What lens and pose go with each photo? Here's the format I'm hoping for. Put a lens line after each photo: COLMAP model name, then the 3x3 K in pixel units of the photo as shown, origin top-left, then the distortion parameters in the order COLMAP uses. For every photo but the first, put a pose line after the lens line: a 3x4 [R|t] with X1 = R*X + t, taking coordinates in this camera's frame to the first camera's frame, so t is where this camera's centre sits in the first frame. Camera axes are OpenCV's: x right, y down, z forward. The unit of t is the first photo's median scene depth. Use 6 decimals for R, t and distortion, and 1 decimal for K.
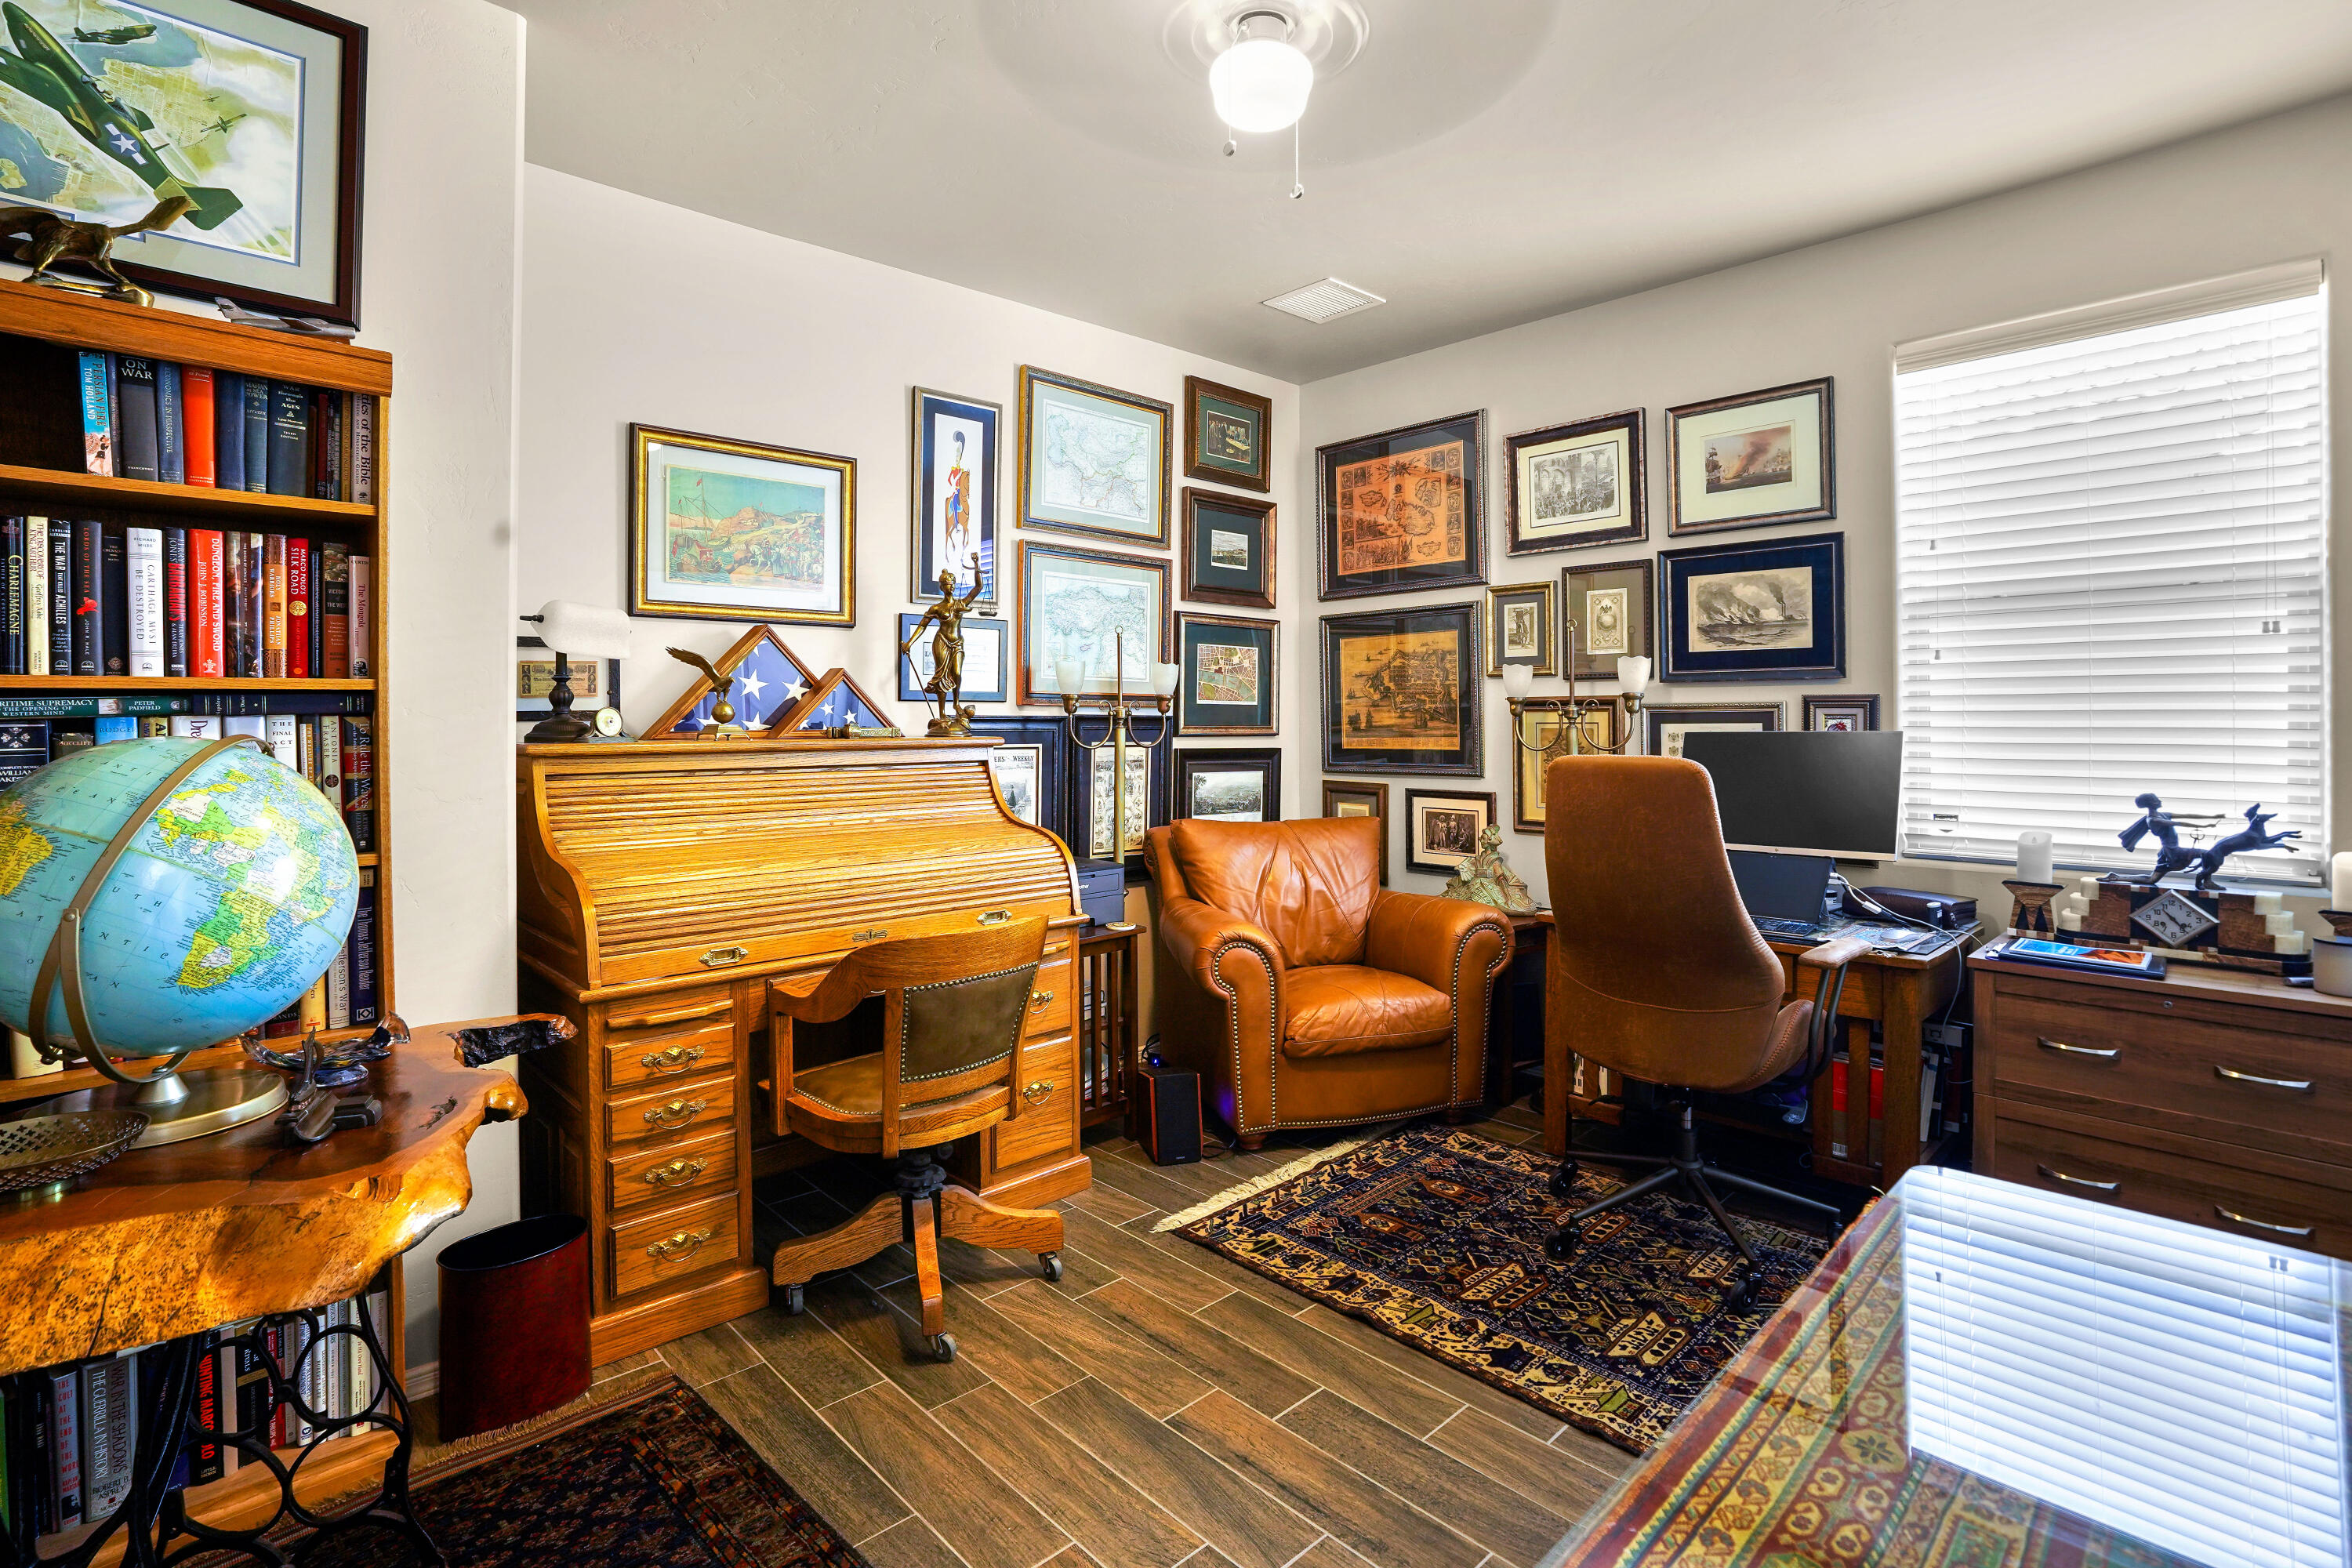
lens RADIAL K [[1112.4, 0, 1176.8], [0, 1112.4, 727.8], [0, 0, 1]] dist [-0.063075, 0.030610]
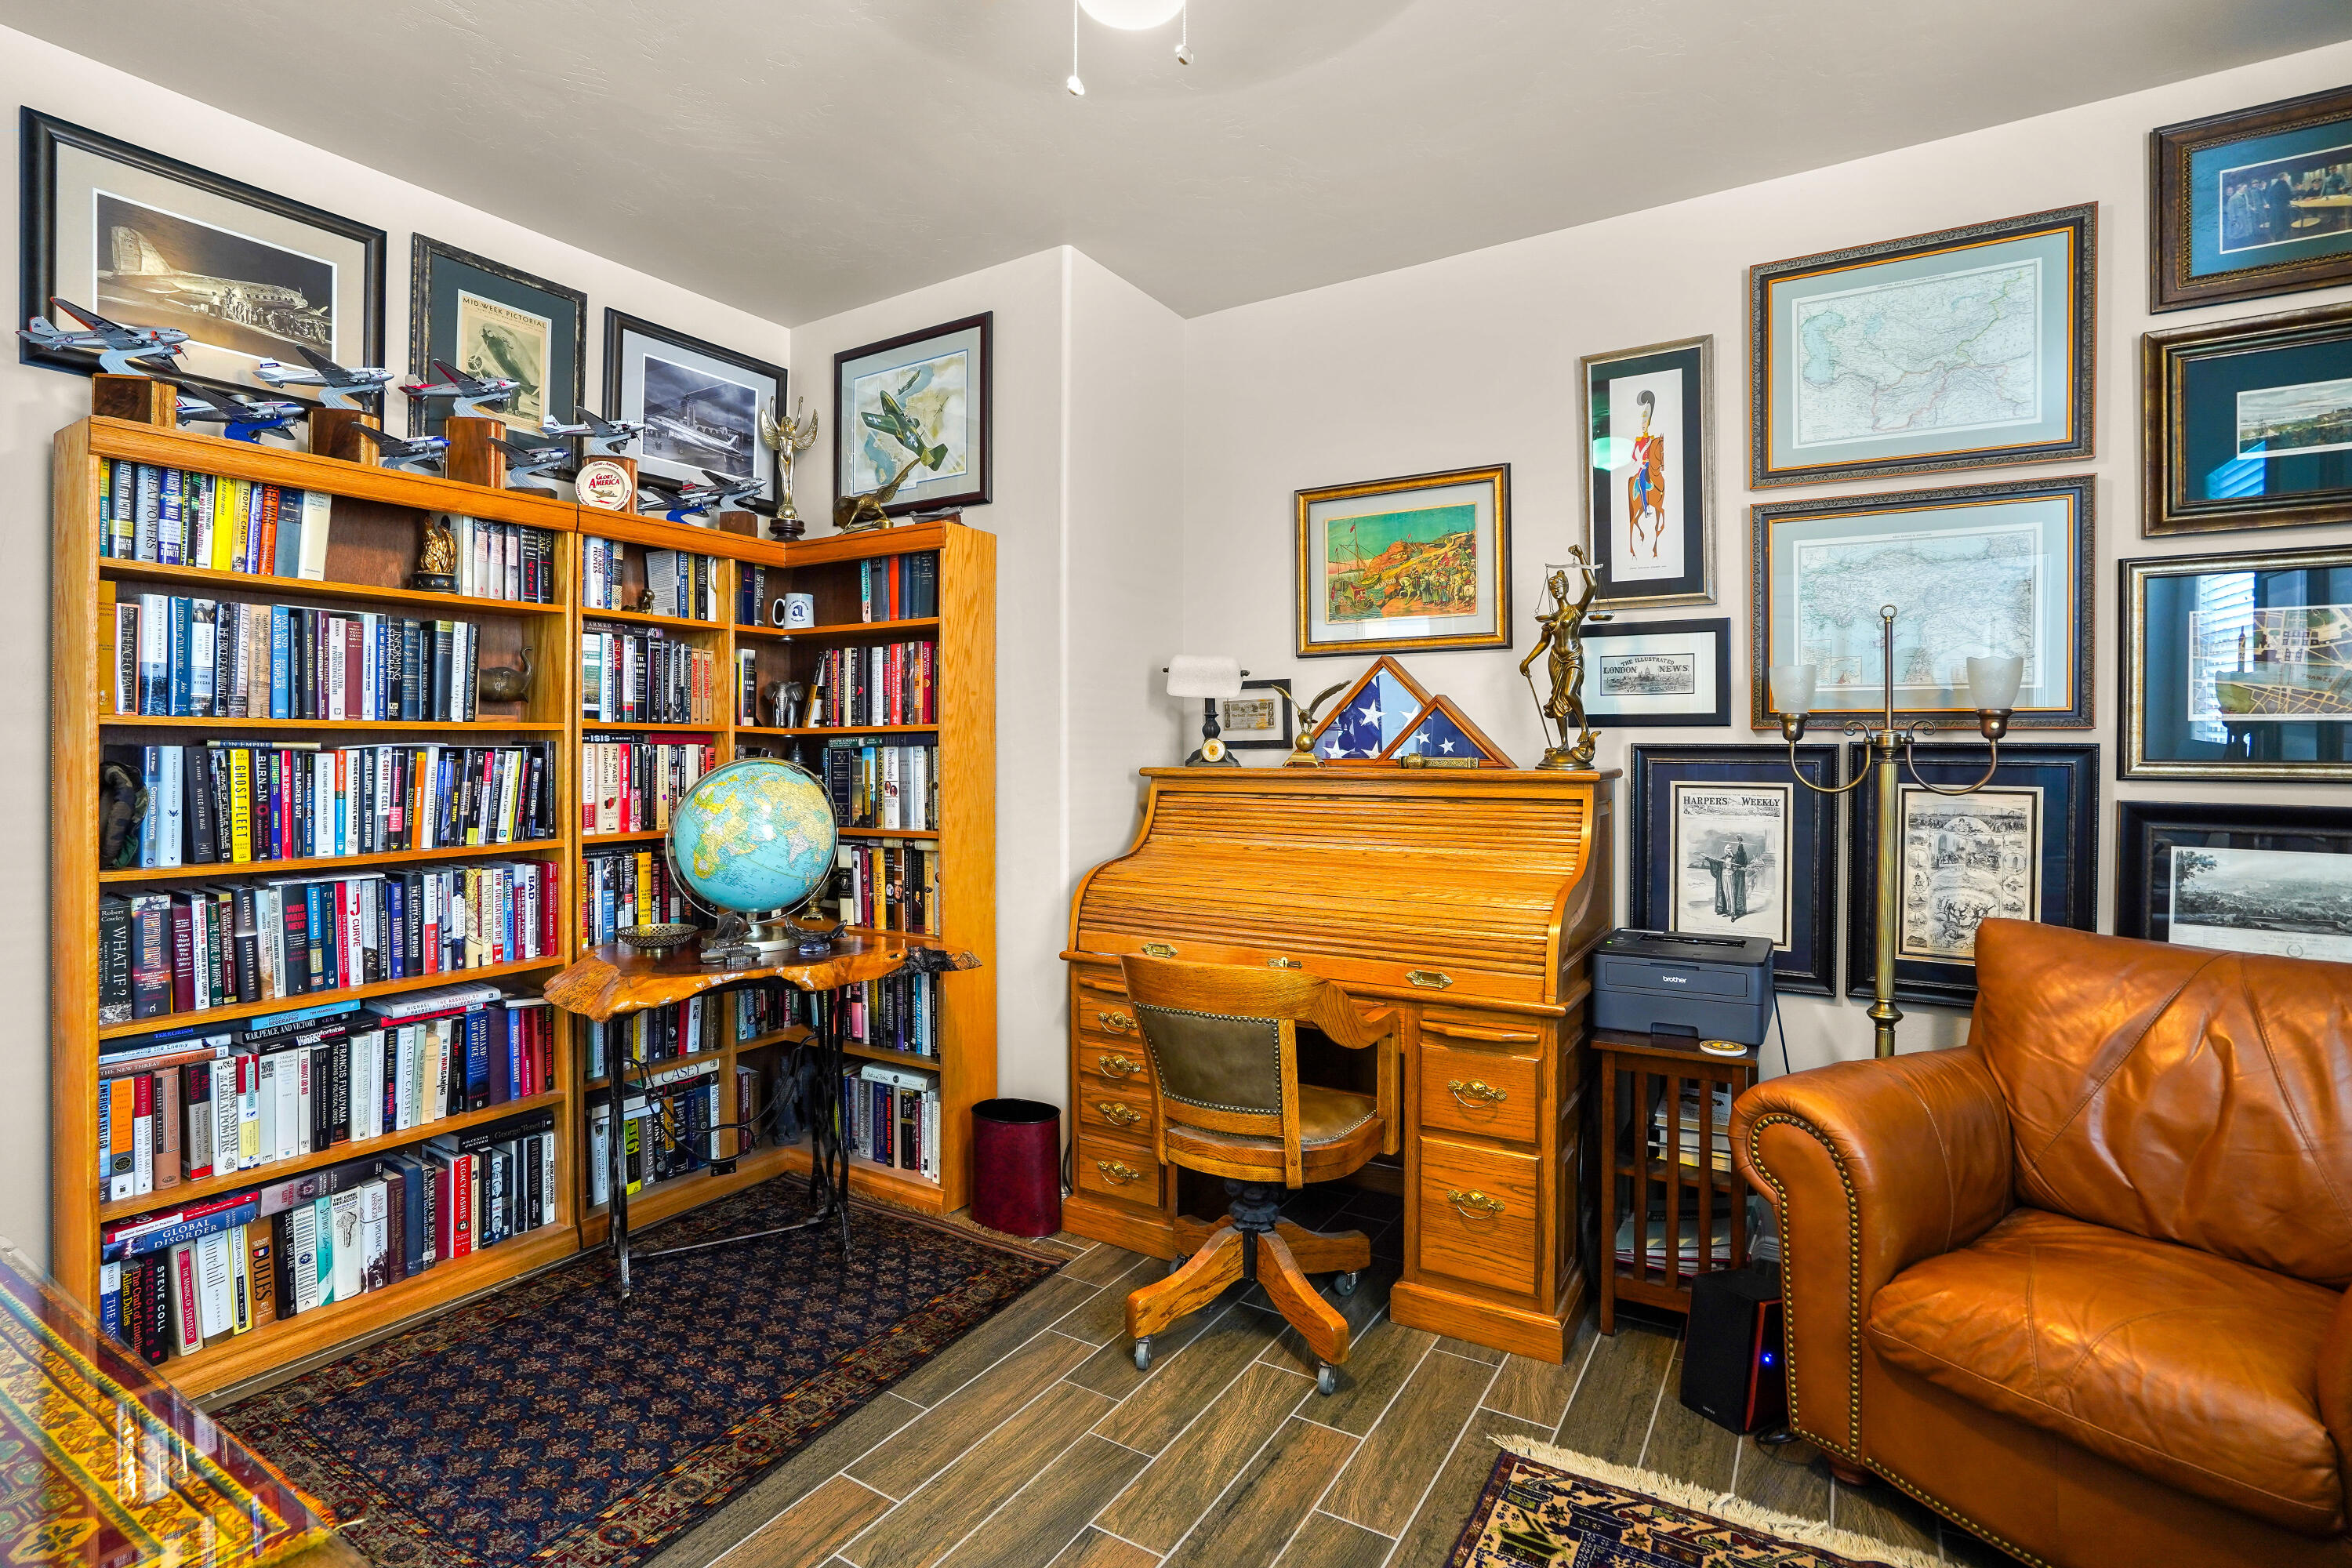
lens RADIAL K [[1117.9, 0, 1169.3], [0, 1117.9, 752.2], [0, 0, 1]] dist [-0.061460, 0.029803]
pose [[0.260955, 0.008421, -0.965314, 0.565915], [-0.006320, 0.999955, 0.007015, -0.009871], [0.965330, 0.004270, 0.260996, 0.529776]]
